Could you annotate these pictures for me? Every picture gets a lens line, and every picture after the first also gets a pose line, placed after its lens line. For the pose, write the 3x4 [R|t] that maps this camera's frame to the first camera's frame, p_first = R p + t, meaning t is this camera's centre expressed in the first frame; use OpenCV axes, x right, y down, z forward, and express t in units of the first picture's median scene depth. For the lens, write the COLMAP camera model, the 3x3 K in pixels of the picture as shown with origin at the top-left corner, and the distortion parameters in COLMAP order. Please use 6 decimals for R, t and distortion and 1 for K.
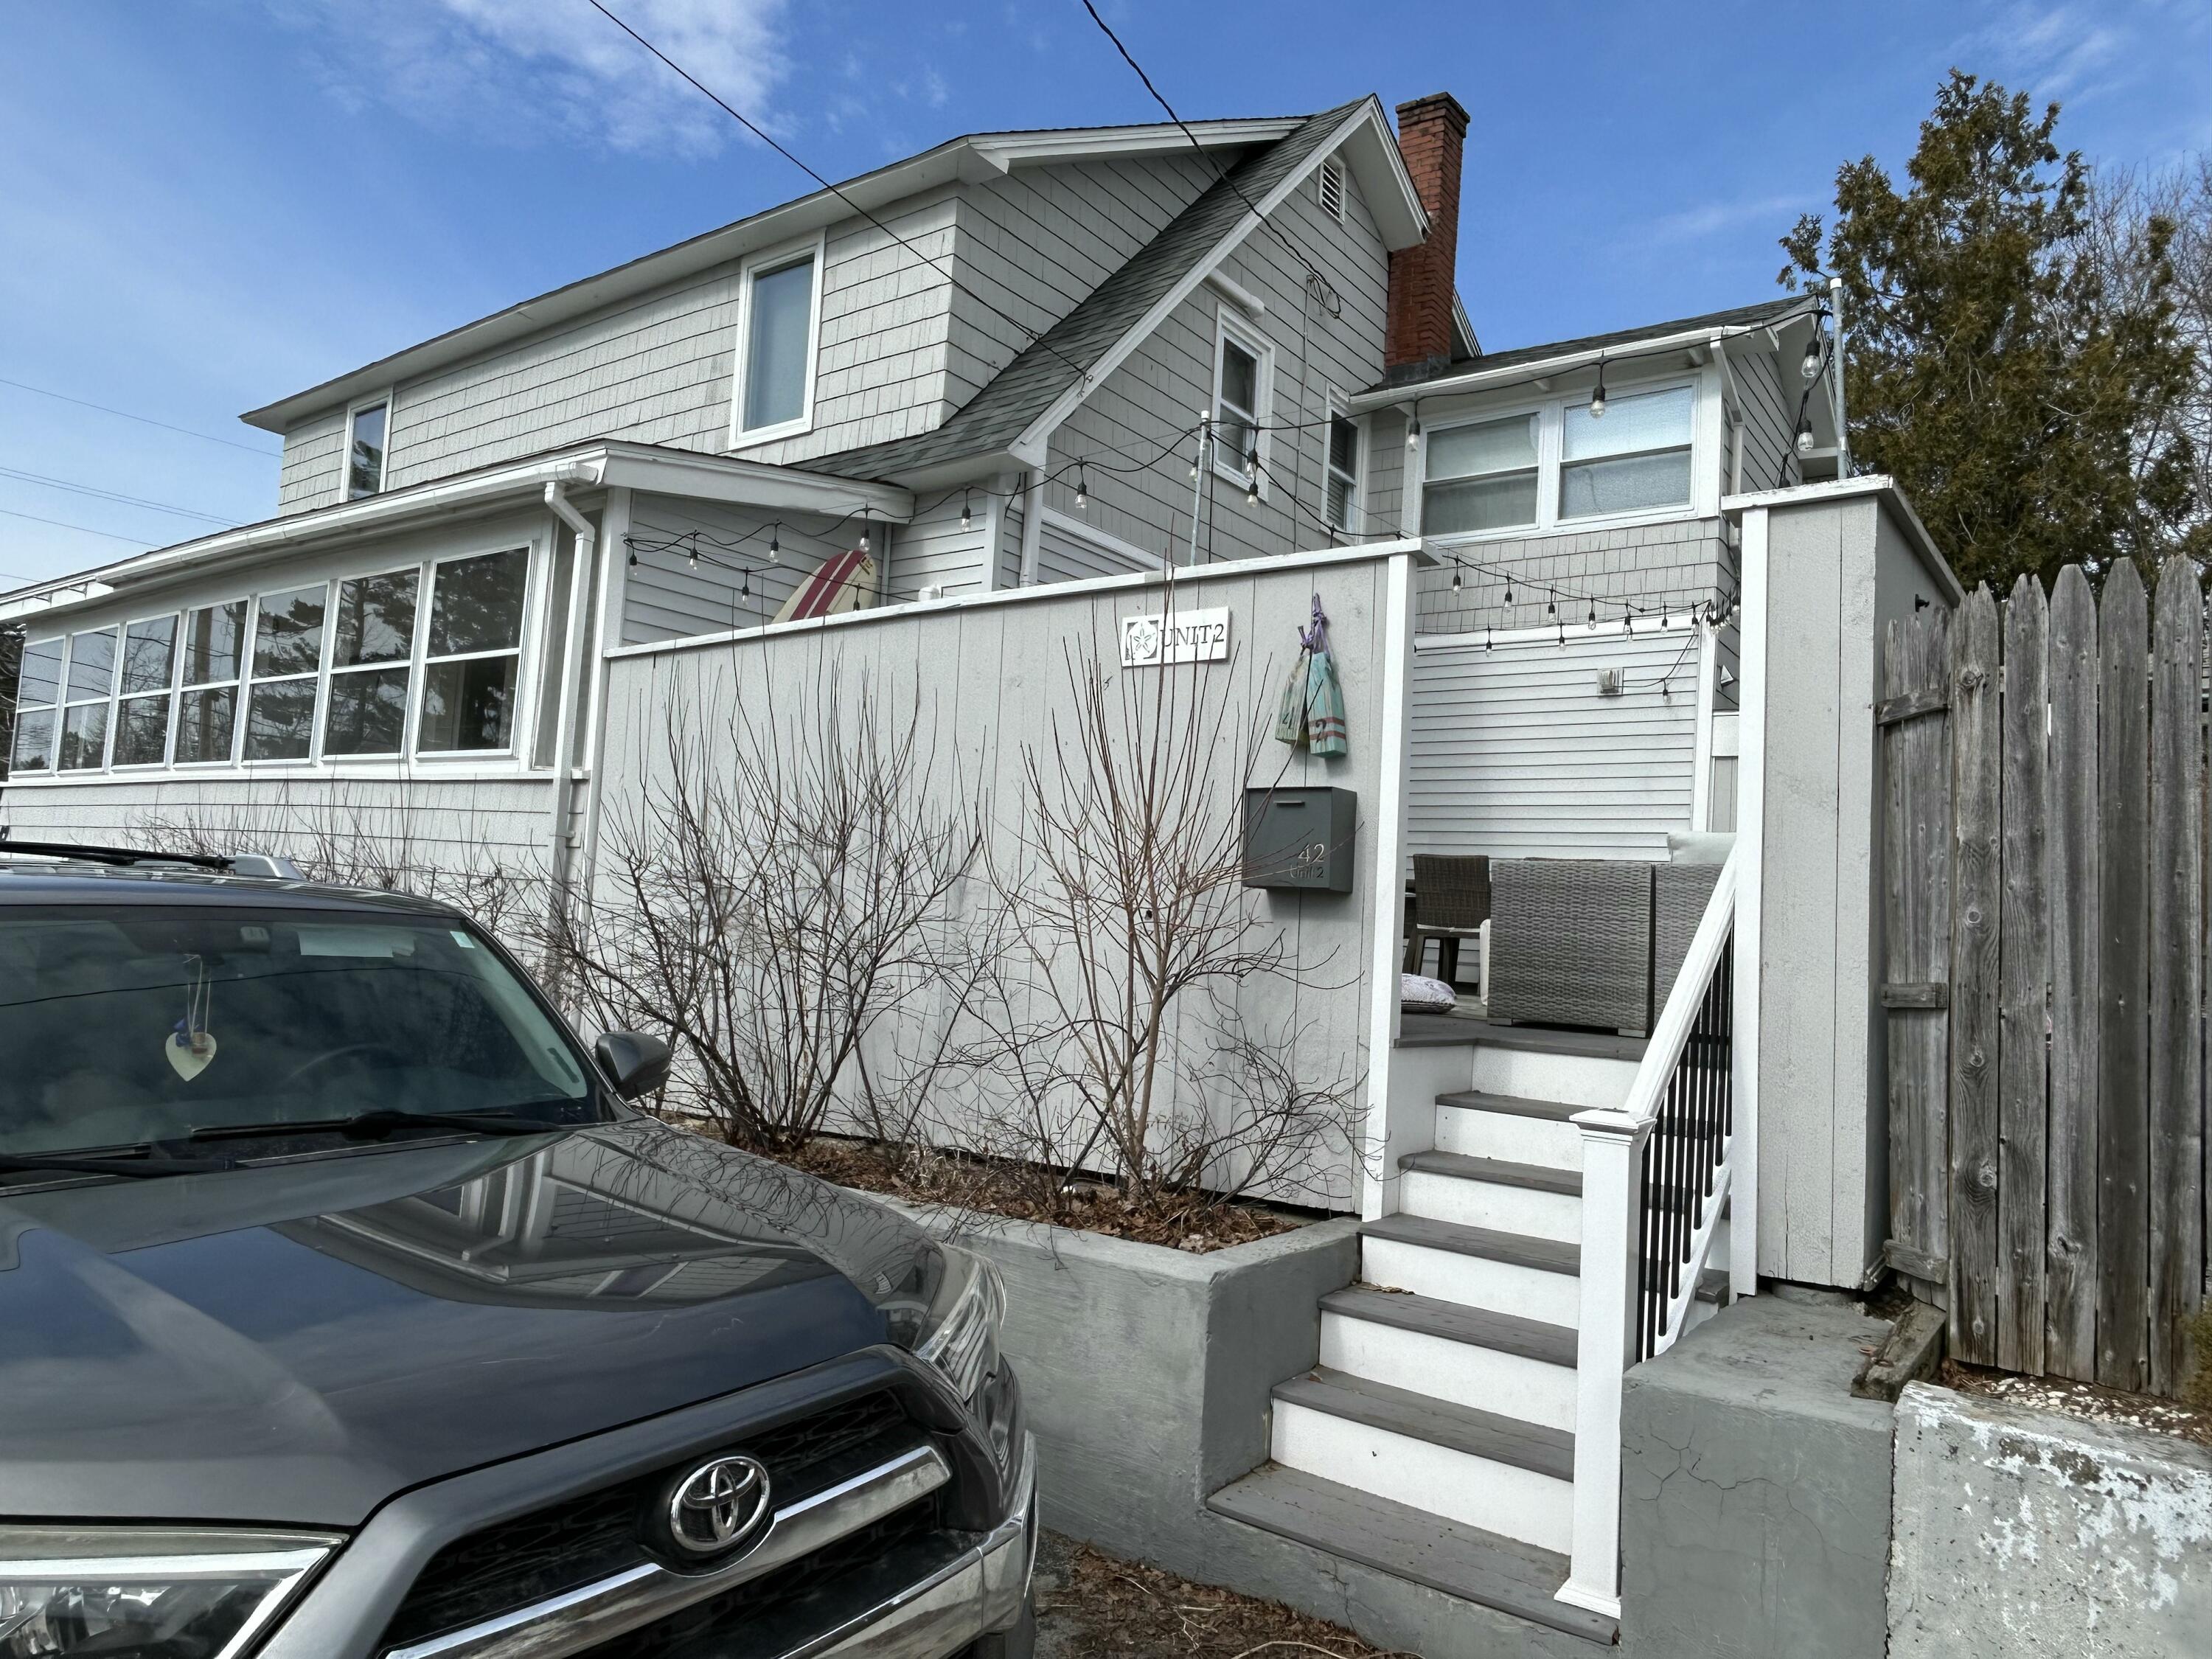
lens RADIAL K [[1432.8, 0, 1106.0], [0, 1432.8, 829.5], [0, 0, 1]] dist [0.003491, -0.003091]
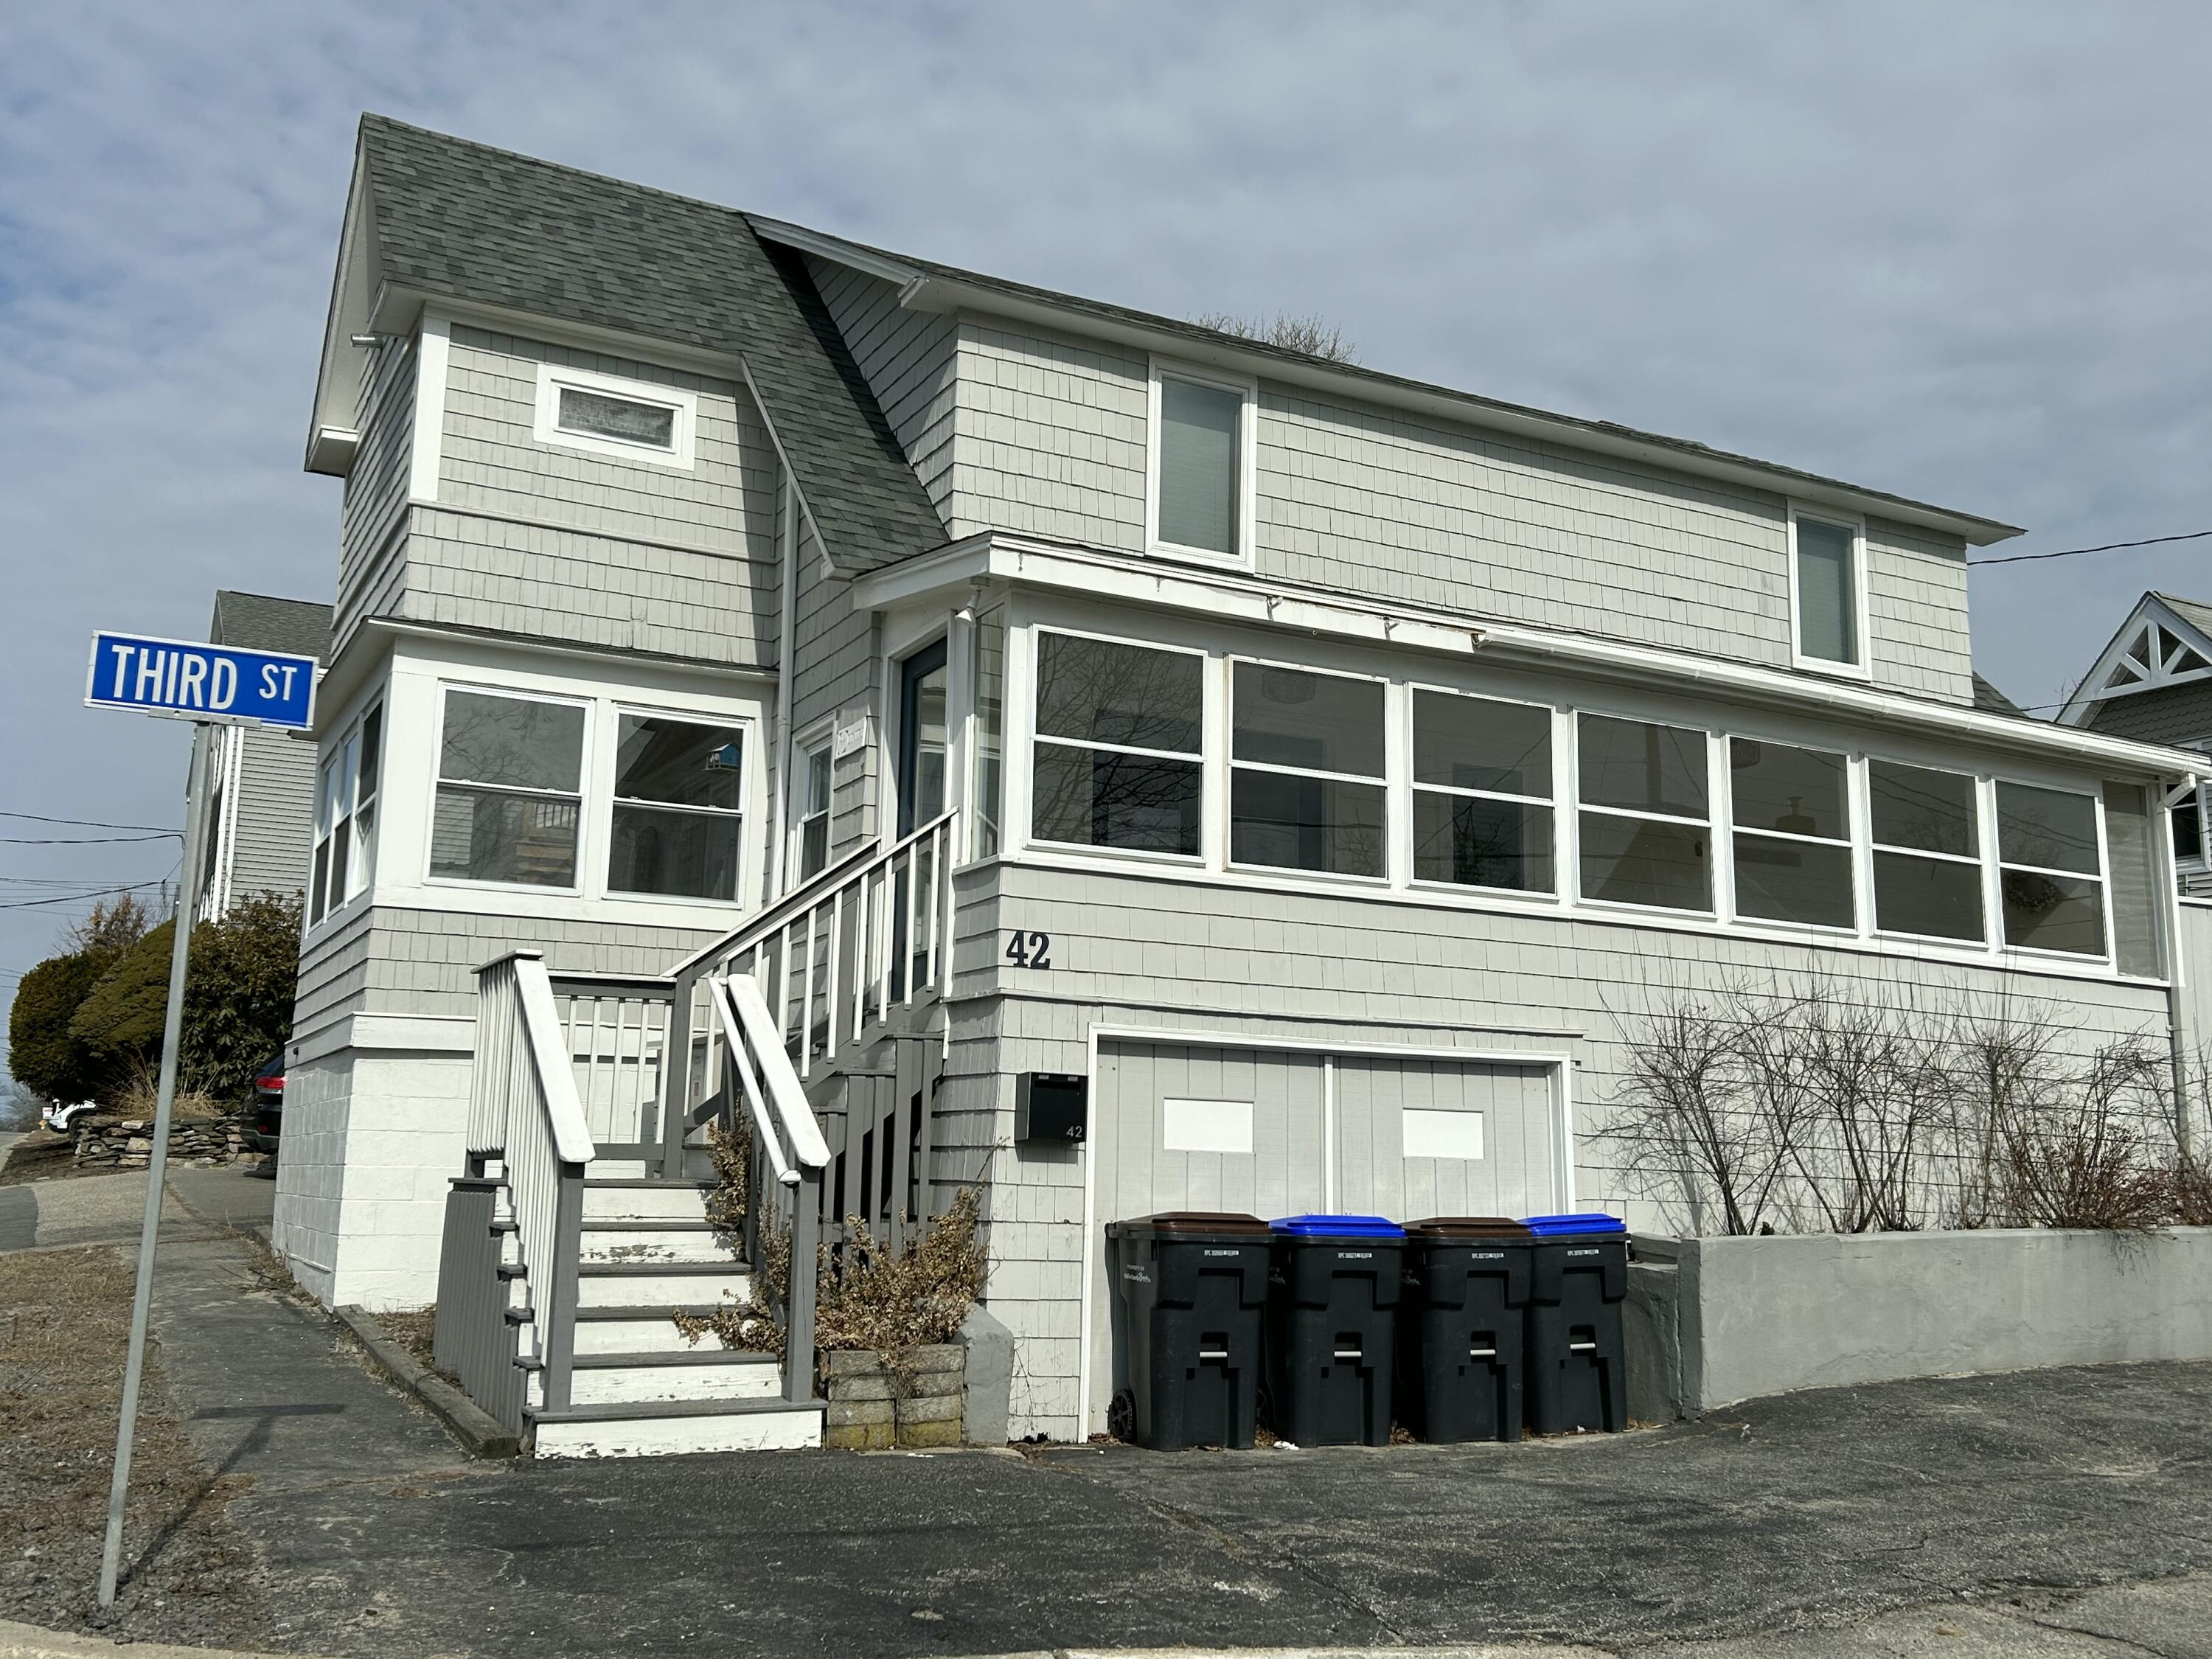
lens RADIAL K [[1964.6, 0, 1079.5], [0, 1964.6, 853.6], [0, 0, 1]] dist [0.162792, -0.402521]
pose [[0.444125, 0.099437, 0.890430, -5.285489], [-0.056366, 0.994955, -0.082996, 0.112415], [-0.894190, -0.013330, 0.447489, 2.247203]]
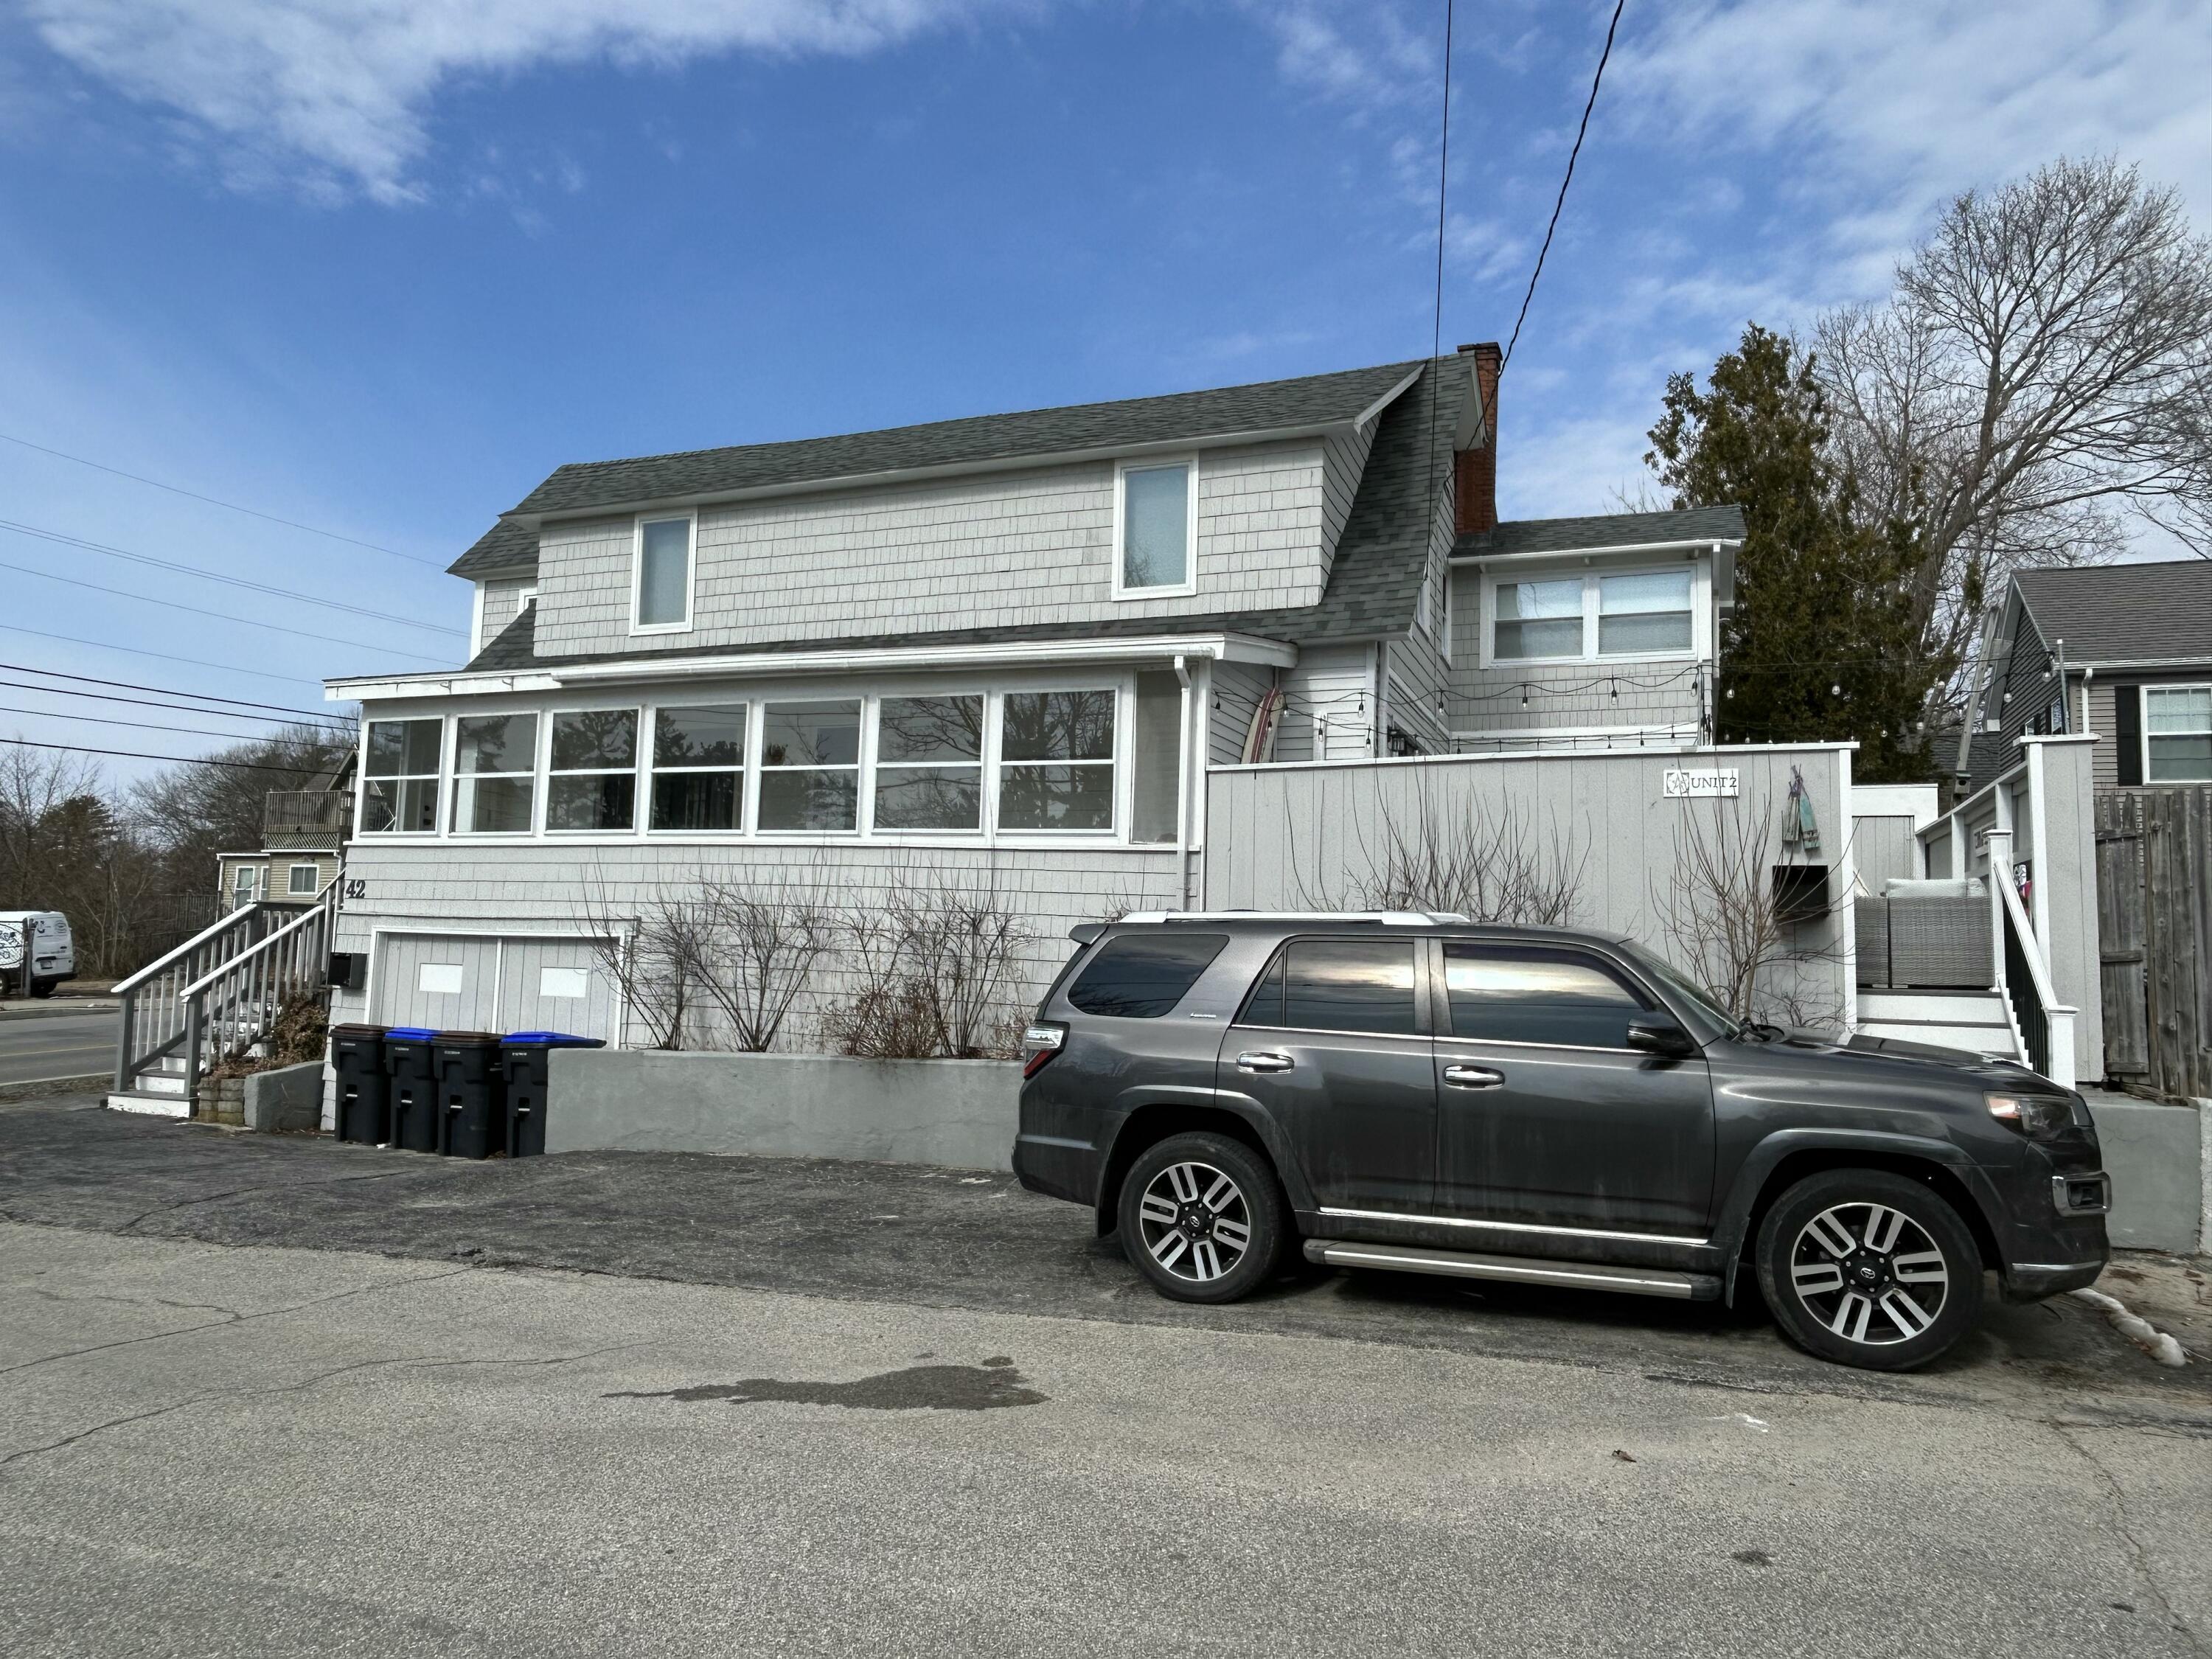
lens RADIAL K [[1432.8, 0, 1106.0], [0, 1432.8, 829.5], [0, 0, 1]] dist [0.003491, -0.003091]
pose [[0.966342, -0.008395, 0.257124, -1.754191], [0.010570, 0.999919, -0.007078, -0.099751], [-0.257044, 0.009557, 0.966353, -0.910848]]
